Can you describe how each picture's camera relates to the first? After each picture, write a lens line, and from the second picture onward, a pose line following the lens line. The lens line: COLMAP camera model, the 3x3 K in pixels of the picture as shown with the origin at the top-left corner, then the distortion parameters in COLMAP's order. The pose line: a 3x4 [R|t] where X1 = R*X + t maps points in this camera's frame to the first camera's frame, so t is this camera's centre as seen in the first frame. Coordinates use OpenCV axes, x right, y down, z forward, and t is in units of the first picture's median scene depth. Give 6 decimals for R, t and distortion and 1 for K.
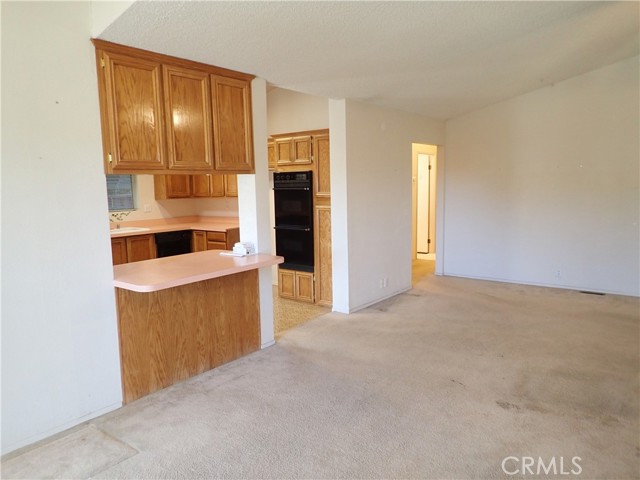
lens RADIAL K [[478.5, 0, 320.3], [0, 478.5, 241.9], [0, 0, 1]] dist [0.013789, -0.002089]
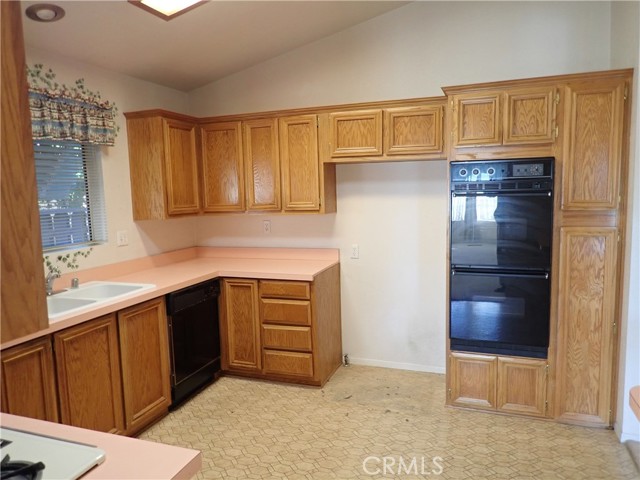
lens RADIAL K [[478.5, 0, 318.9], [0, 478.5, 240.3], [0, 0, 1]] dist [0.013789, -0.002089]
pose [[0.953736, -0.039232, 0.298075, -0.328214], [0.044910, 0.998916, -0.012222, -0.055152], [-0.297273, 0.025043, 0.954464, 0.491564]]
